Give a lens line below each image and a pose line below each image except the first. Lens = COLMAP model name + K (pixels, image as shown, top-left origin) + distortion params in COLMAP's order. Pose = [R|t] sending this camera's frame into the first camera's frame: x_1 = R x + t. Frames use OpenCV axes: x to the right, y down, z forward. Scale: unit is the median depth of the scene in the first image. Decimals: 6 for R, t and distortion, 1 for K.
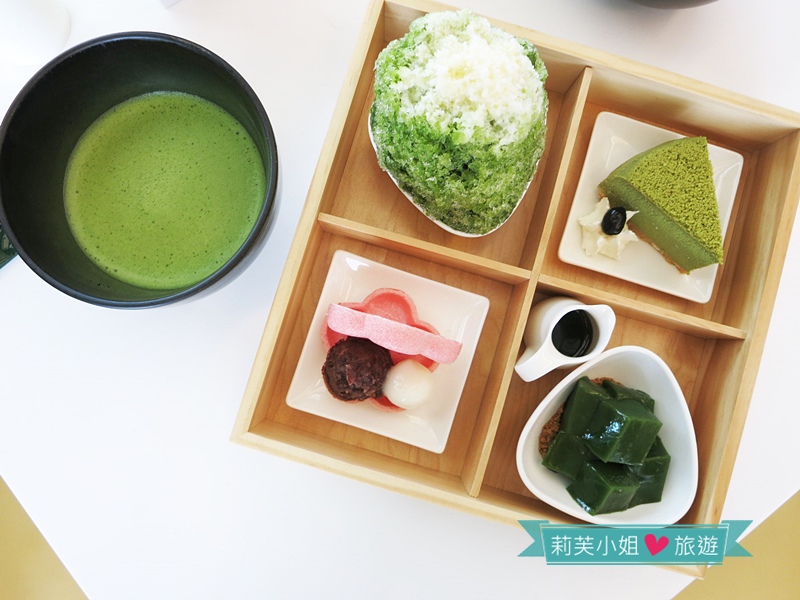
lens RADIAL K [[576.8, 0, 397.0], [0, 576.8, 298.3], [0, 0, 1]] dist [-0.033481, -0.004606]
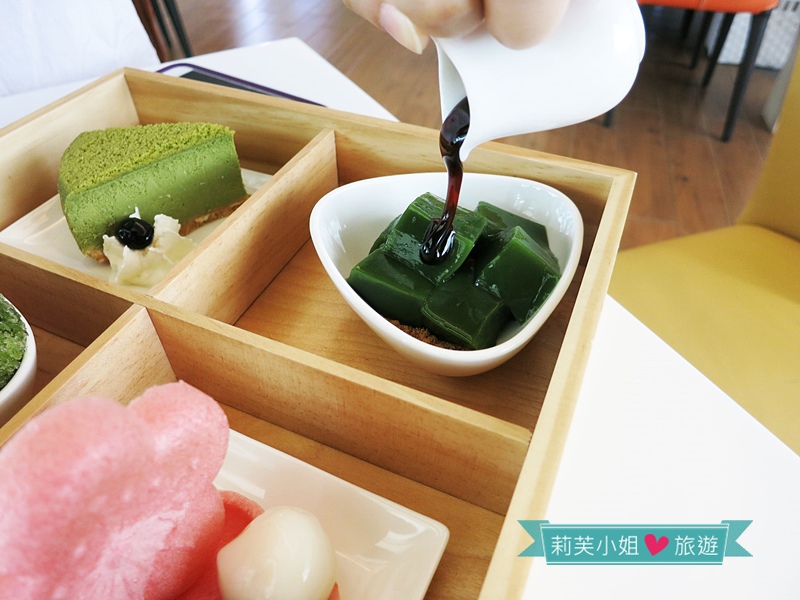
lens RADIAL K [[576.8, 0, 398.0], [0, 576.8, 304.2], [0, 0, 1]] dist [-0.033481, -0.004606]
pose [[0.137654, -0.706859, 0.693831, -0.123153], [0.988622, 0.140940, -0.052553, 0.238956], [-0.060641, 0.693171, 0.718217, 0.572909]]
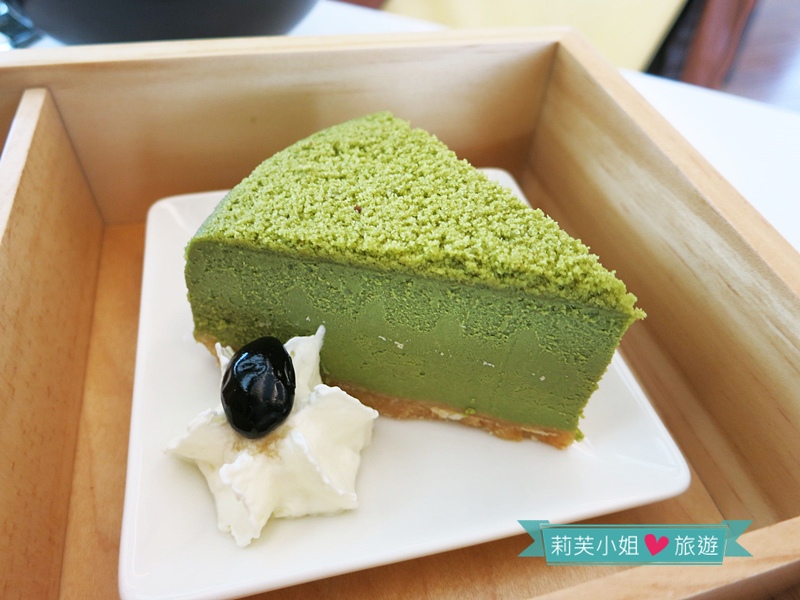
lens RADIAL K [[576.8, 0, 400.1], [0, 576.8, 299.5], [0, 0, 1]] dist [-0.033481, -0.004606]
pose [[0.862844, -0.352975, 0.361813, 0.368034], [0.499679, 0.703669, -0.505144, 0.014963], [-0.076294, 0.616651, 0.783531, 0.780578]]
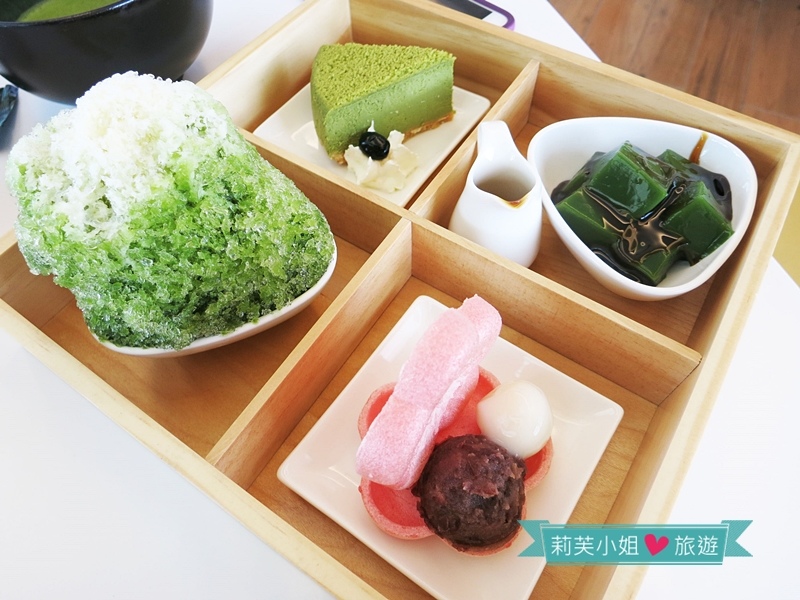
lens RADIAL K [[576.8, 0, 399.5], [0, 576.8, 299.8], [0, 0, 1]] dist [-0.033481, -0.004606]
pose [[0.296006, -0.824953, 0.481491, -0.222038], [0.954432, 0.275471, -0.114782, 0.065874], [-0.037947, 0.493526, 0.868903, 0.388888]]
